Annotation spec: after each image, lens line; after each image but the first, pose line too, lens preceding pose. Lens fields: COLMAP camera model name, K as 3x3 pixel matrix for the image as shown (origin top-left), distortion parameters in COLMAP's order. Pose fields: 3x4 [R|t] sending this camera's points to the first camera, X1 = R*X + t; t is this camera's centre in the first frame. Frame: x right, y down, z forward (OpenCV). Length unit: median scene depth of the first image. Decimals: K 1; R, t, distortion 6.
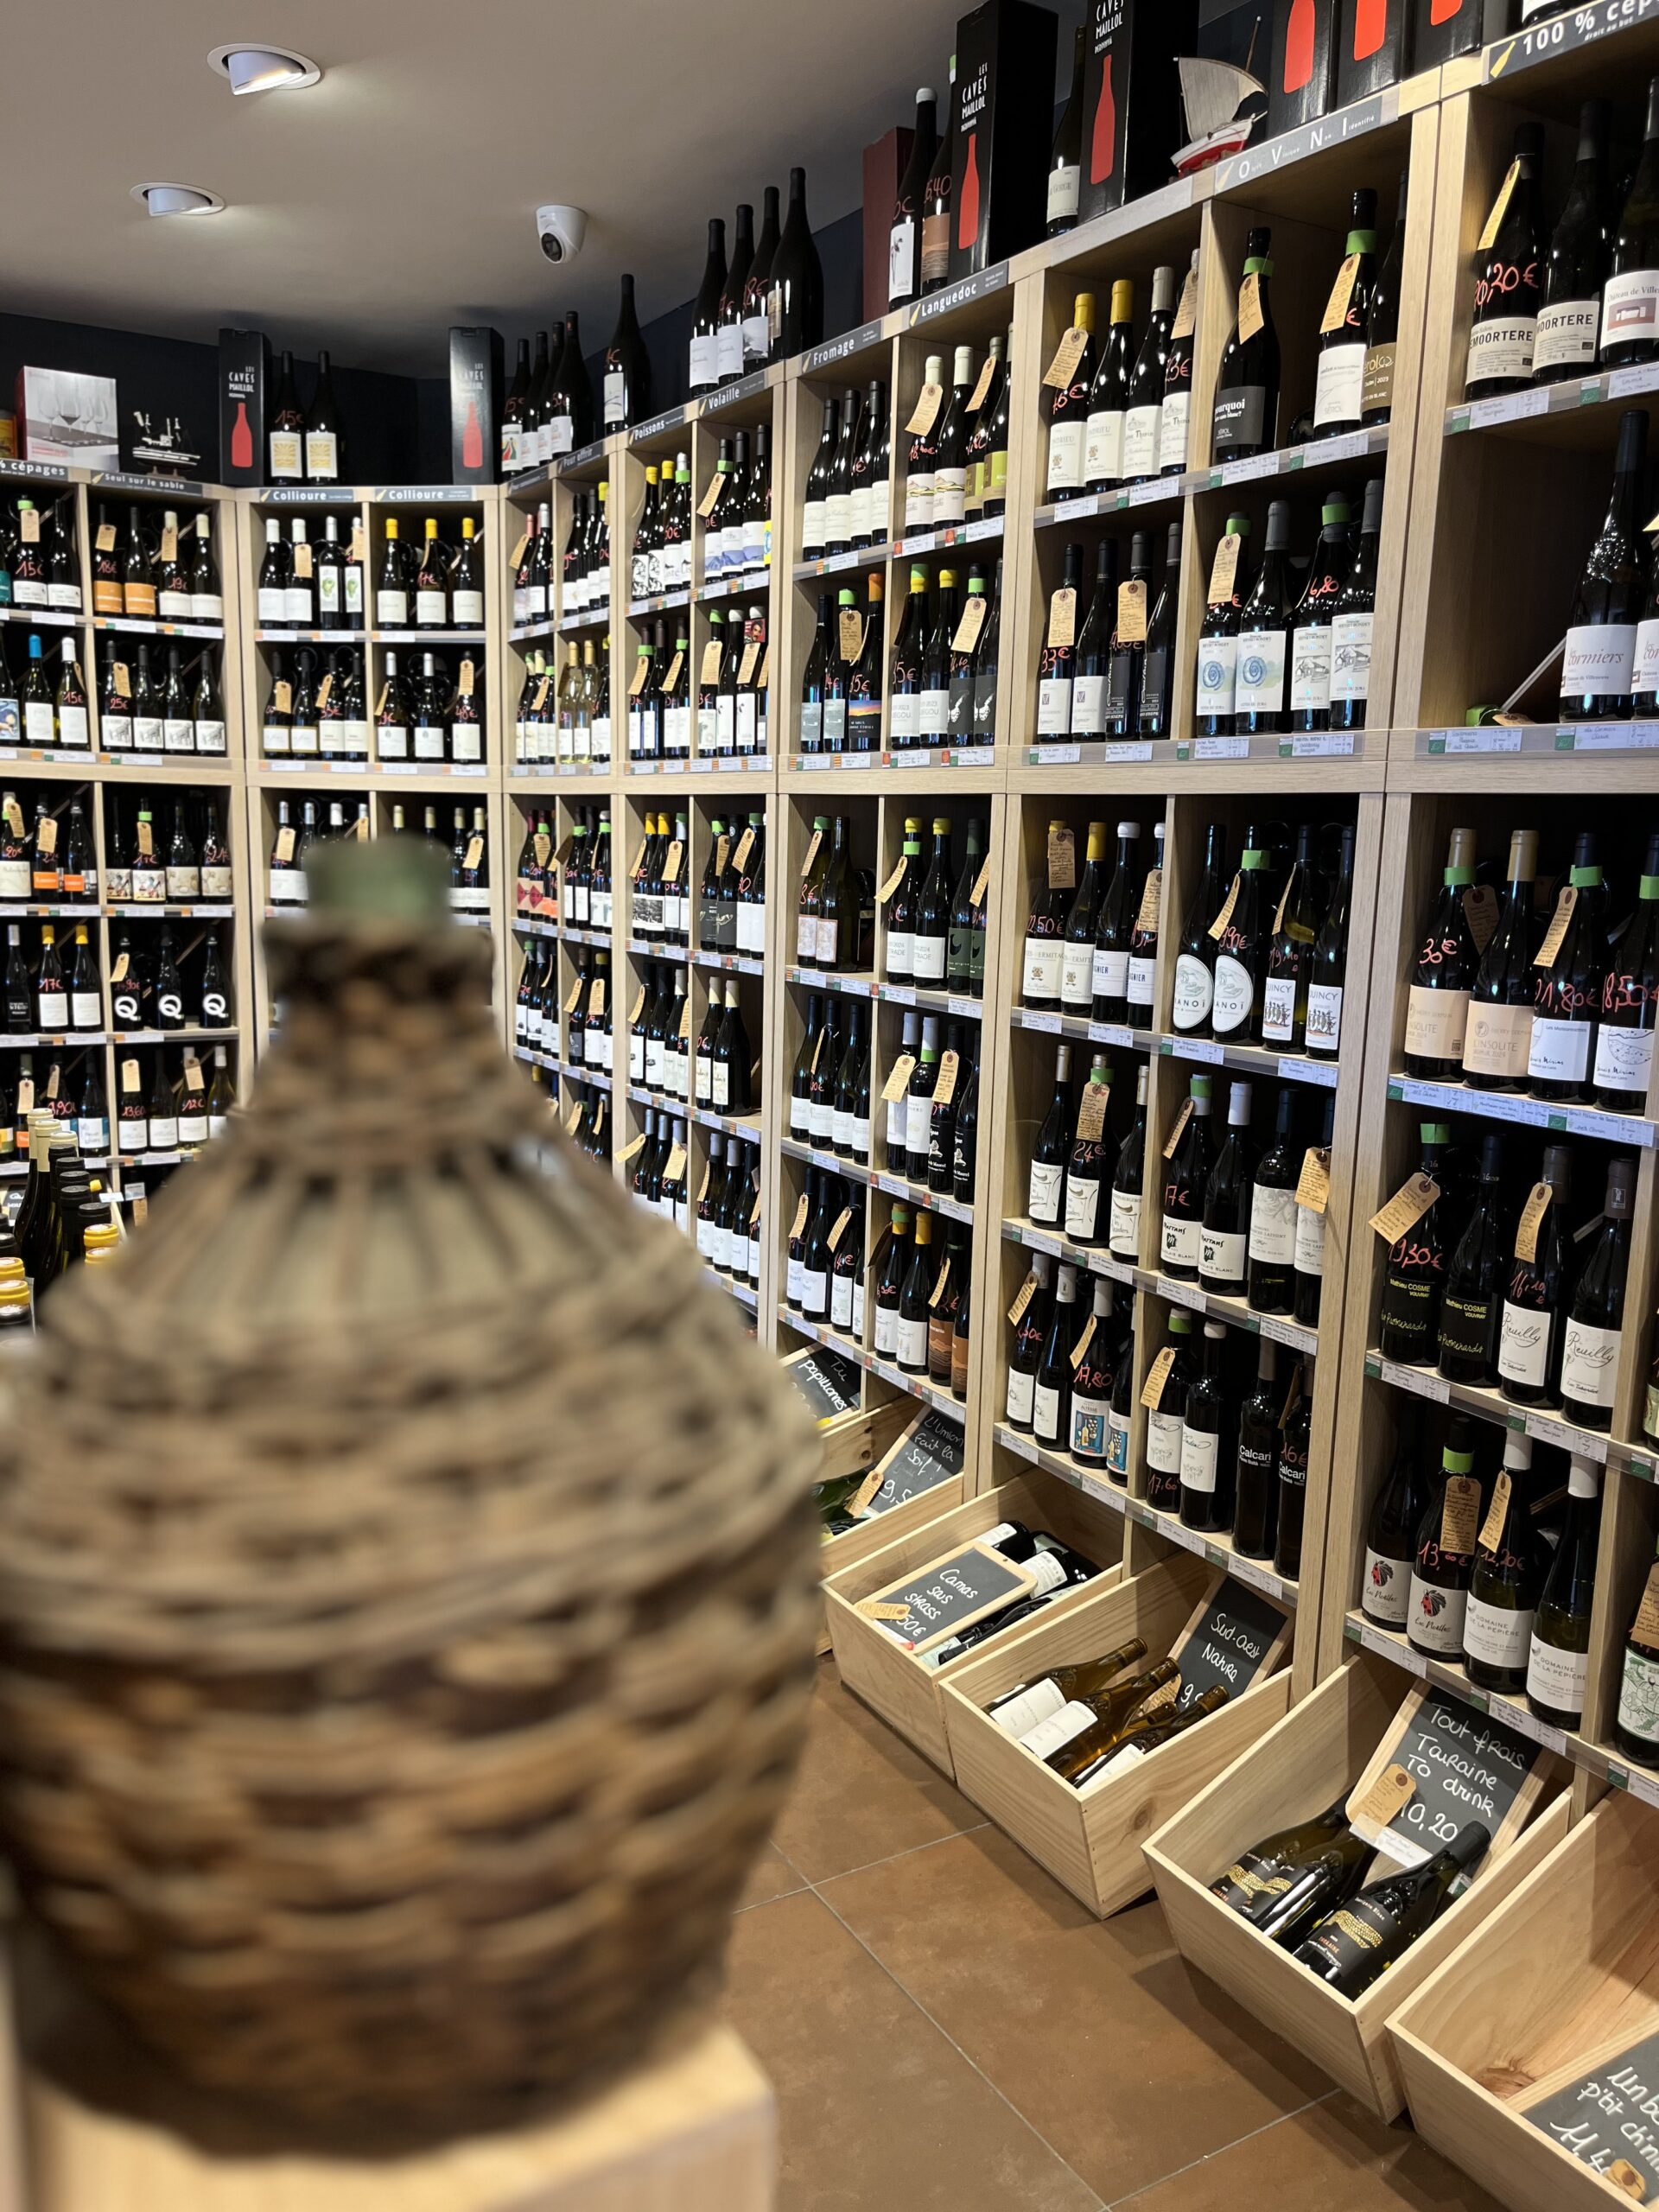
lens RADIAL K [[1669.1, 0, 829.5], [0, 1669.1, 1106.0], [0, 0, 1]] dist [0.014348, 0.000820]
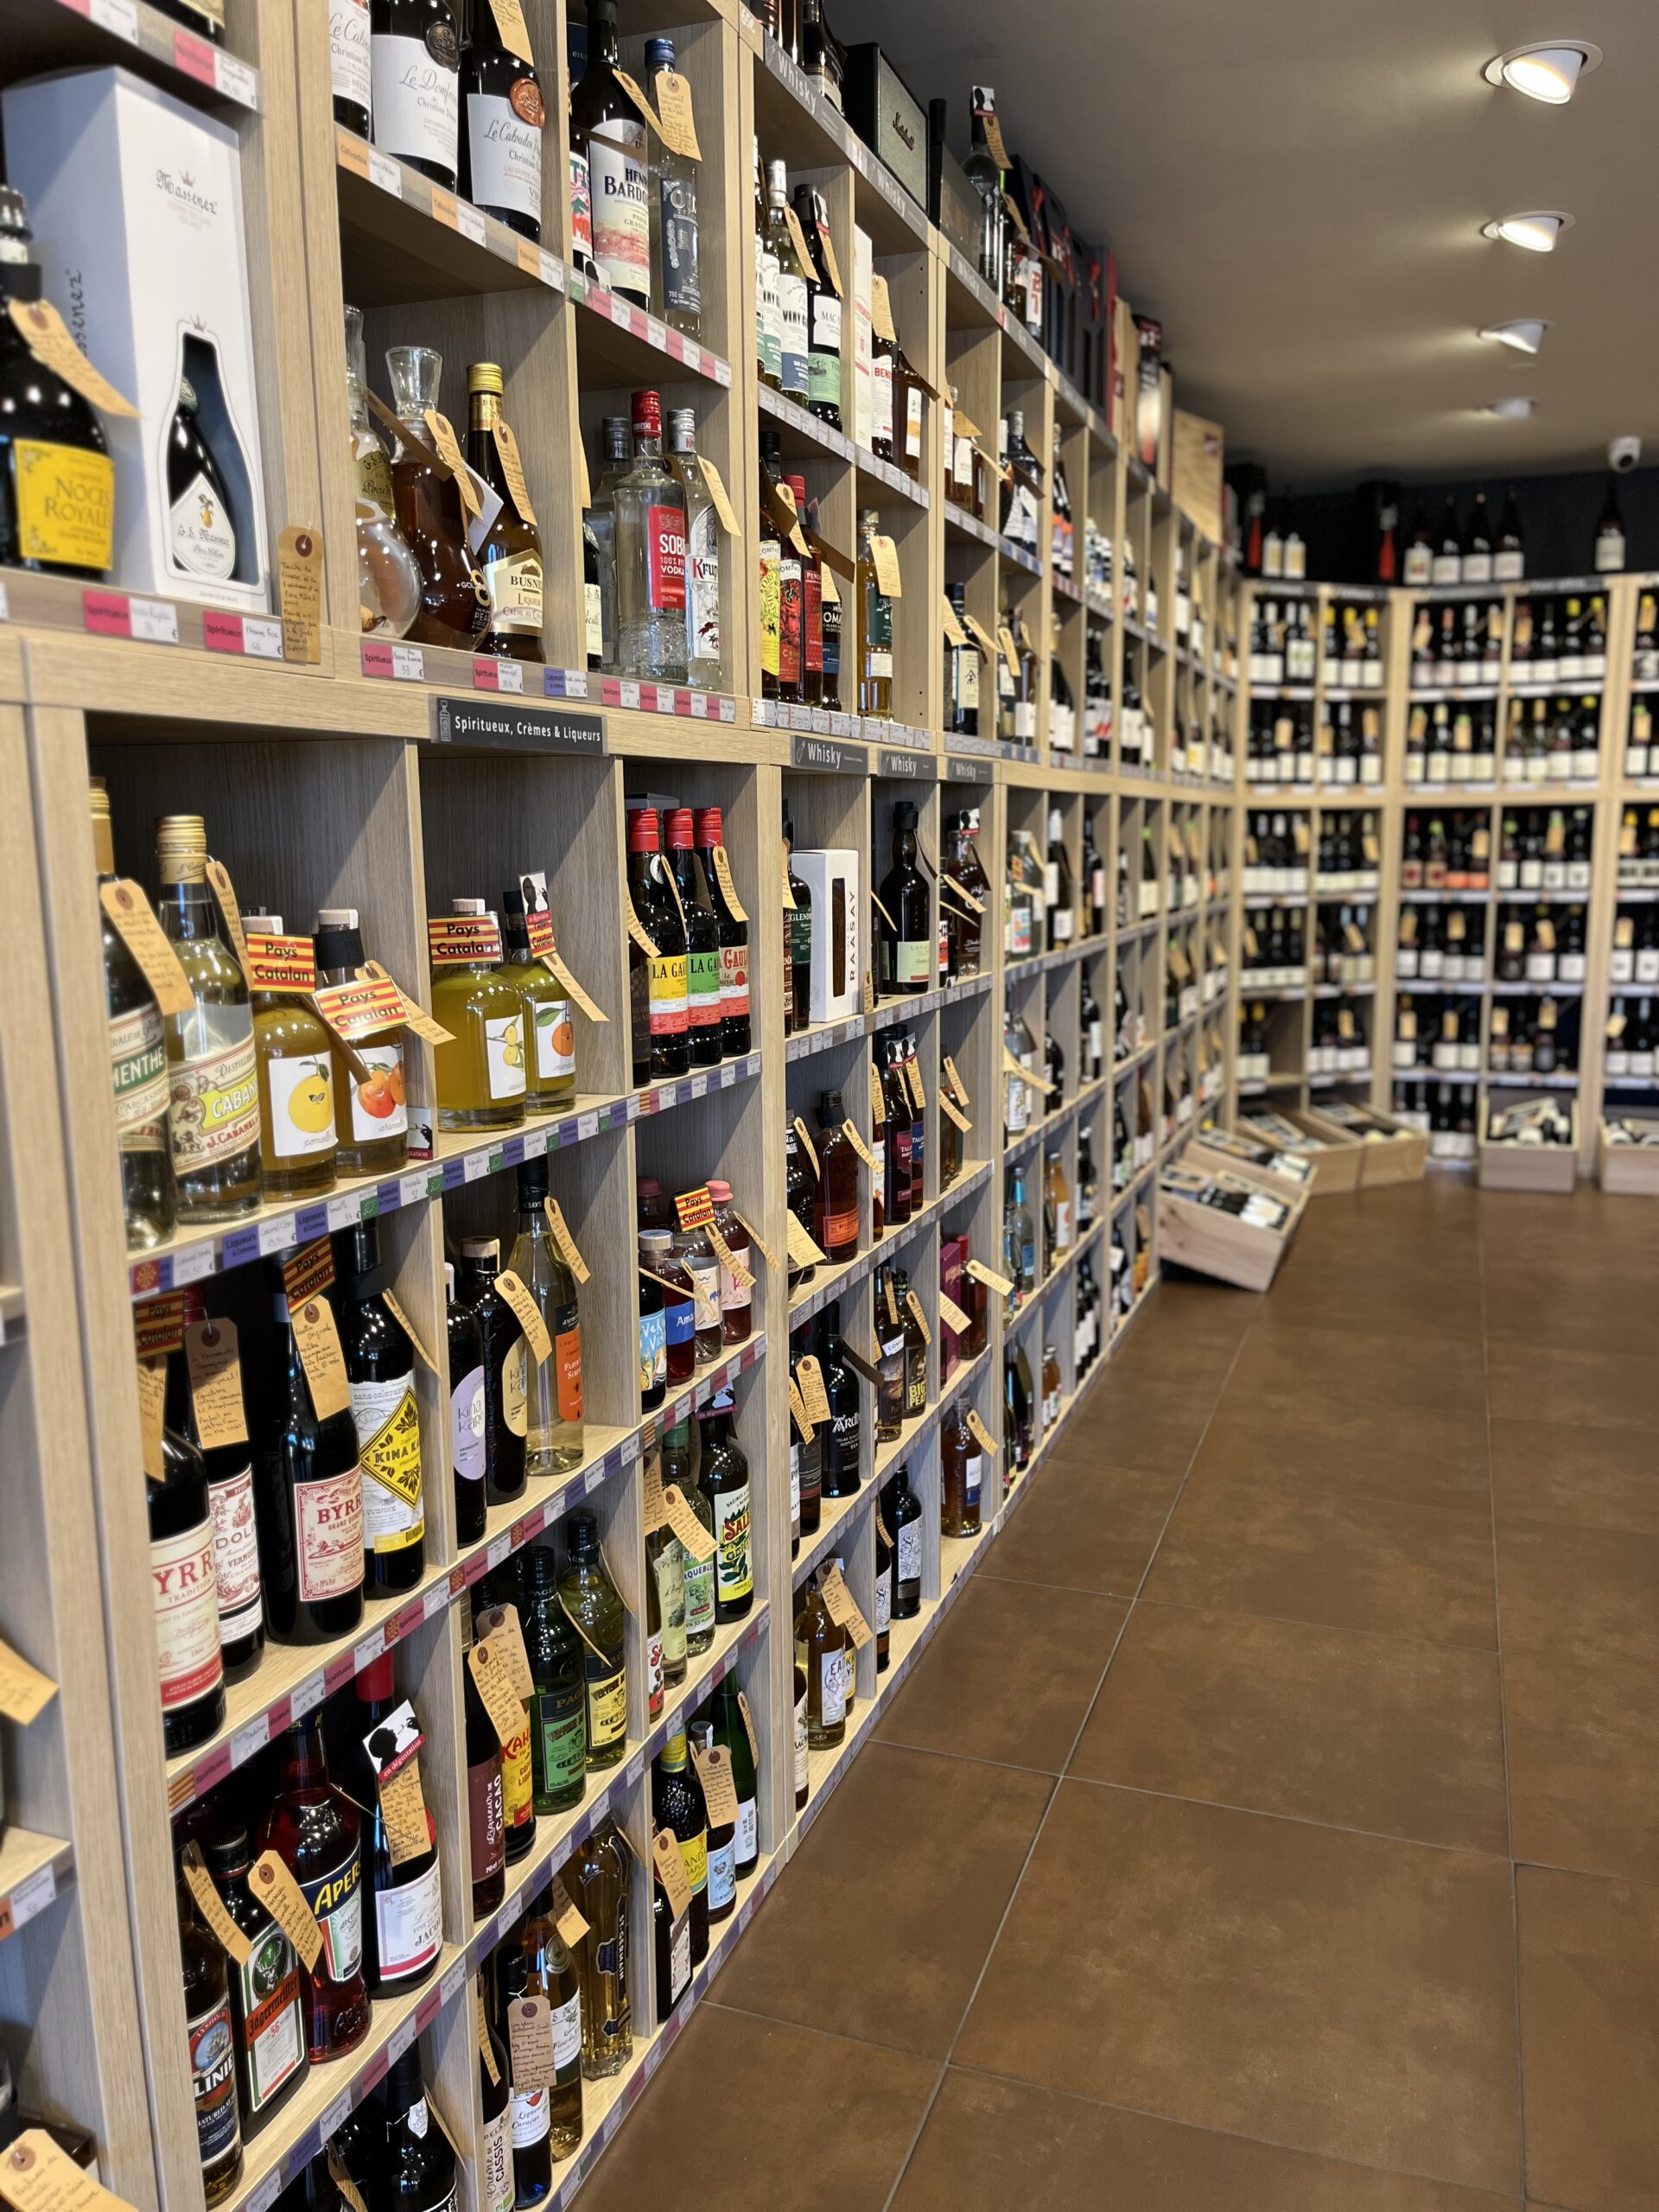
lens RADIAL K [[1713.7, 0, 829.5], [0, 1713.7, 1106.0], [0, 0, 1]] dist [0.002717, 0.003069]
pose [[0.774944, -0.136579, 0.617096, -3.701521], [0.144686, 0.988780, 0.037147, -0.146681], [-0.615246, 0.060498, 0.786010, 0.426090]]
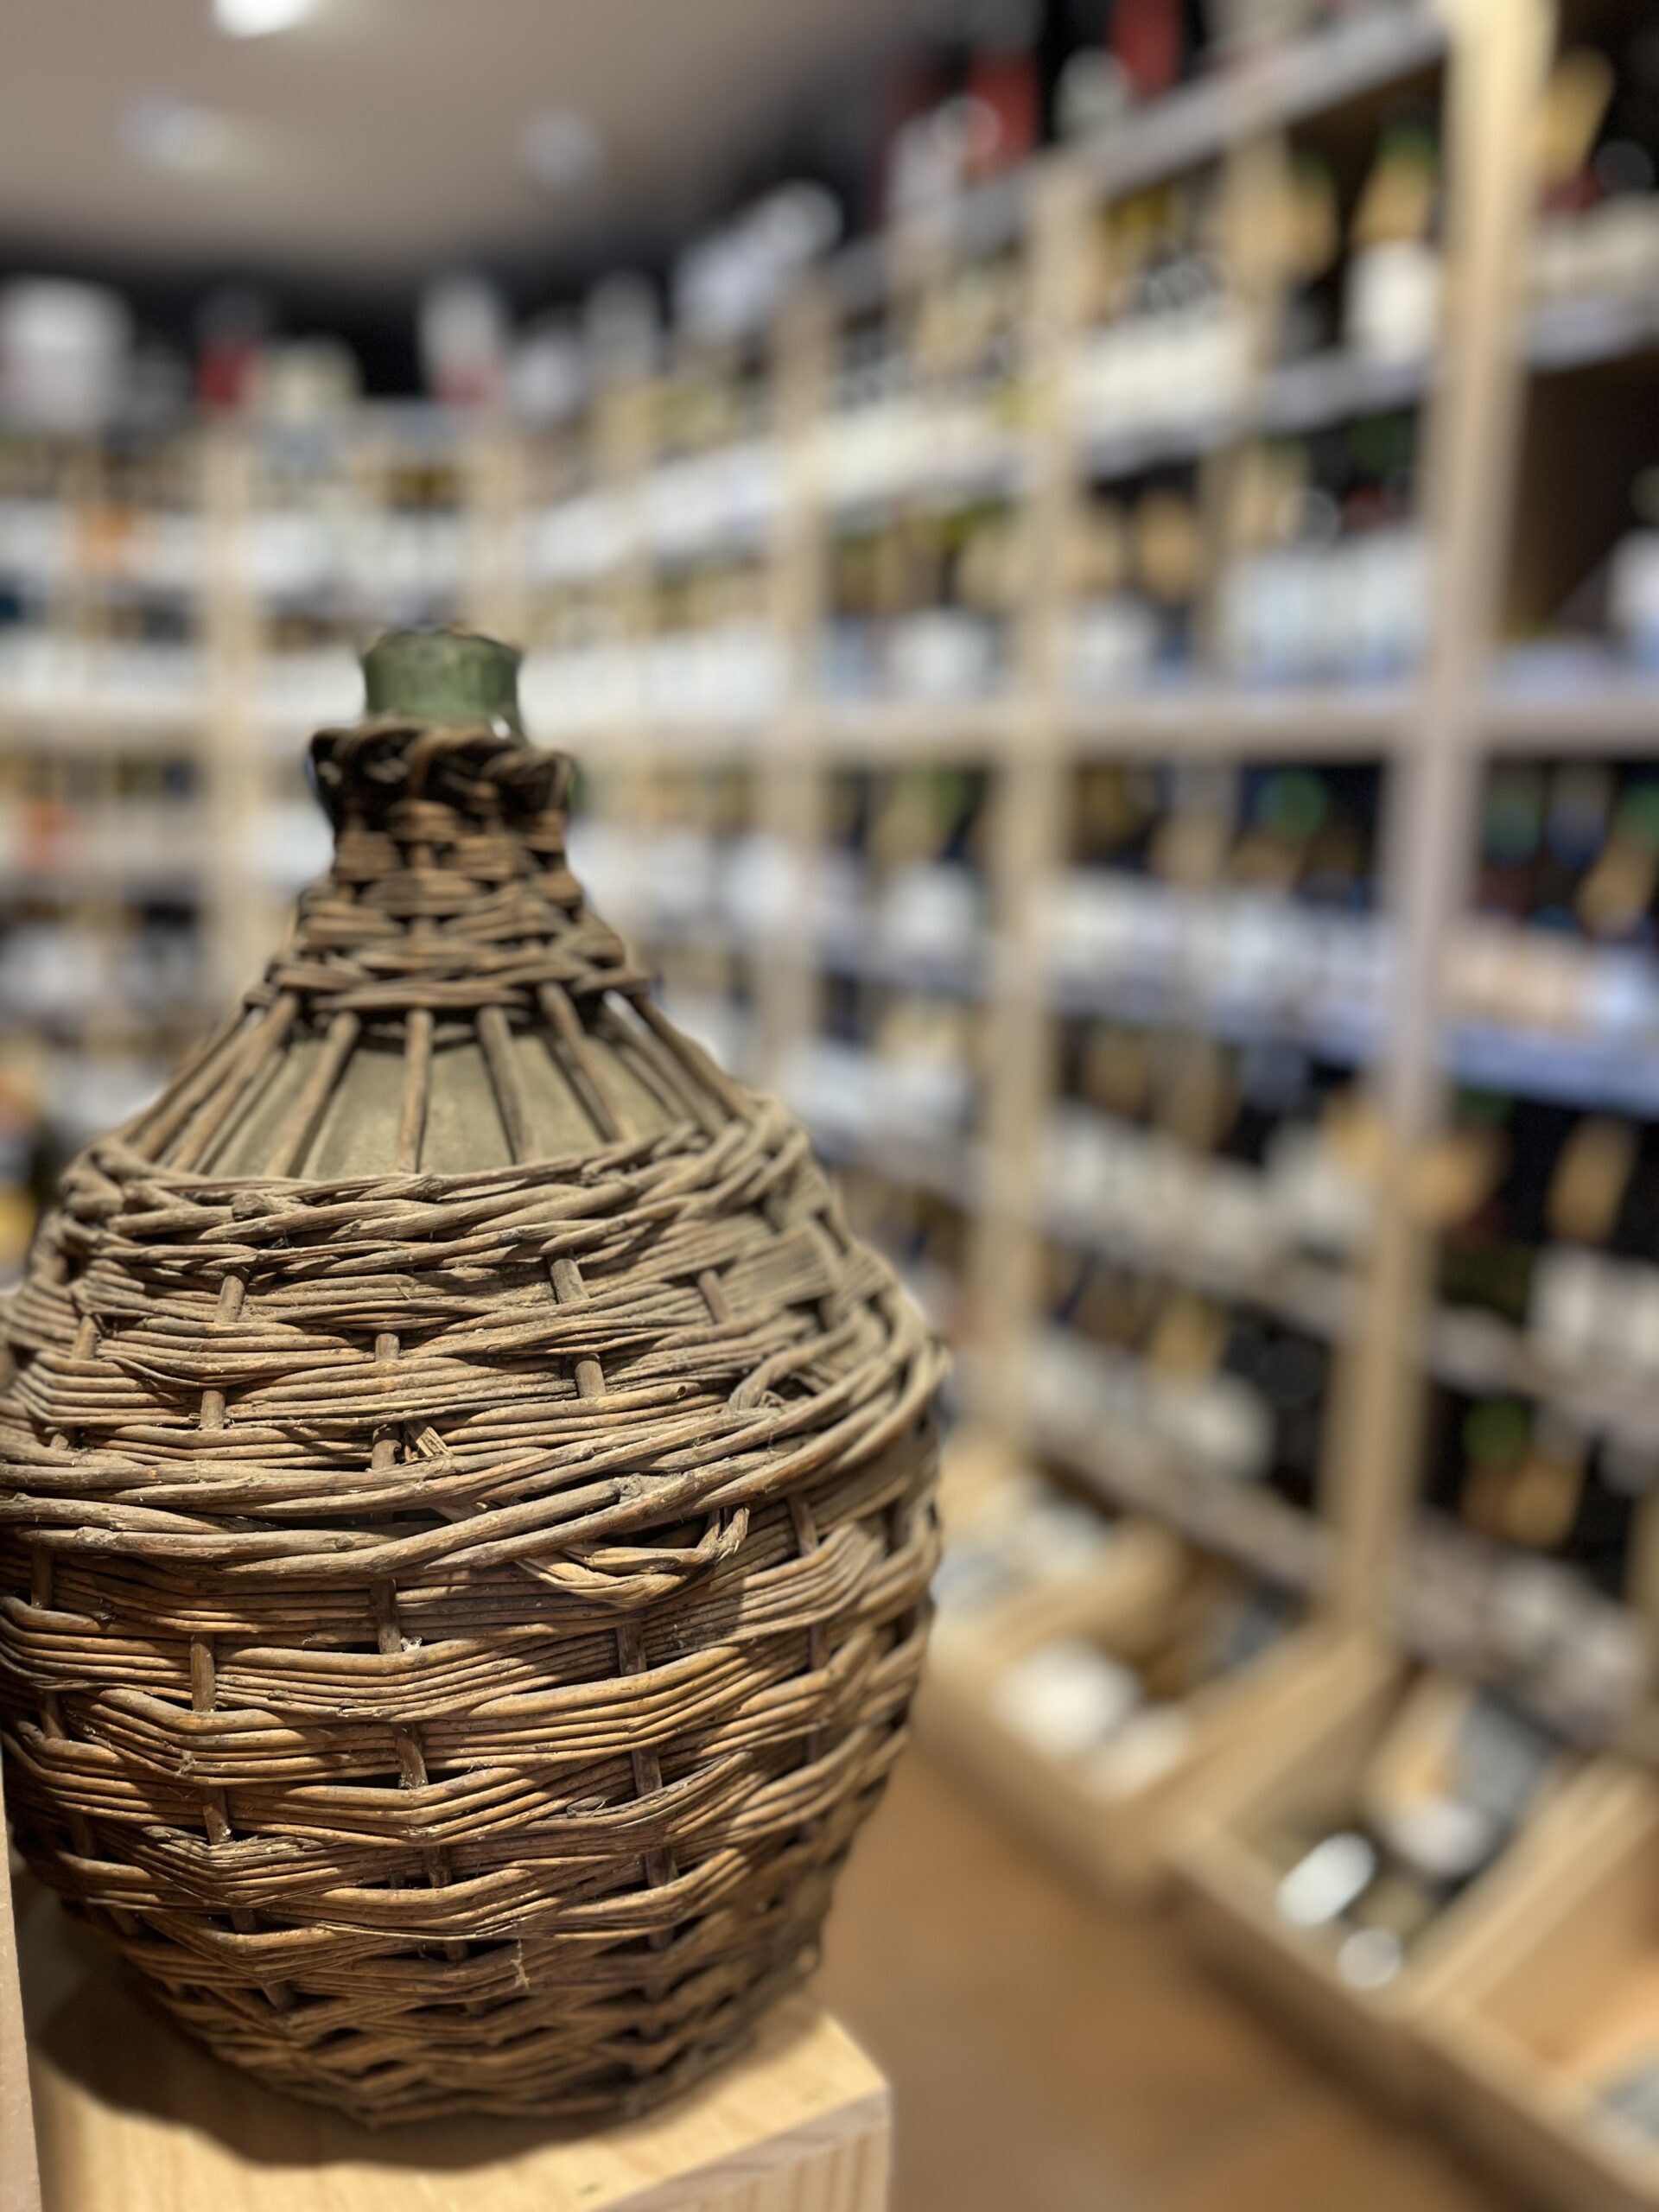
lens RADIAL K [[1713.7, 0, 829.5], [0, 1713.7, 1106.0], [0, 0, 1]] dist [0.002717, 0.003069]
pose [[0.999965, 0.008323, 0.000375, -0.011783], [-0.008328, 0.999830, 0.016450, 0.010999], [-0.000238, -0.016453, 0.999865, 0.019776]]
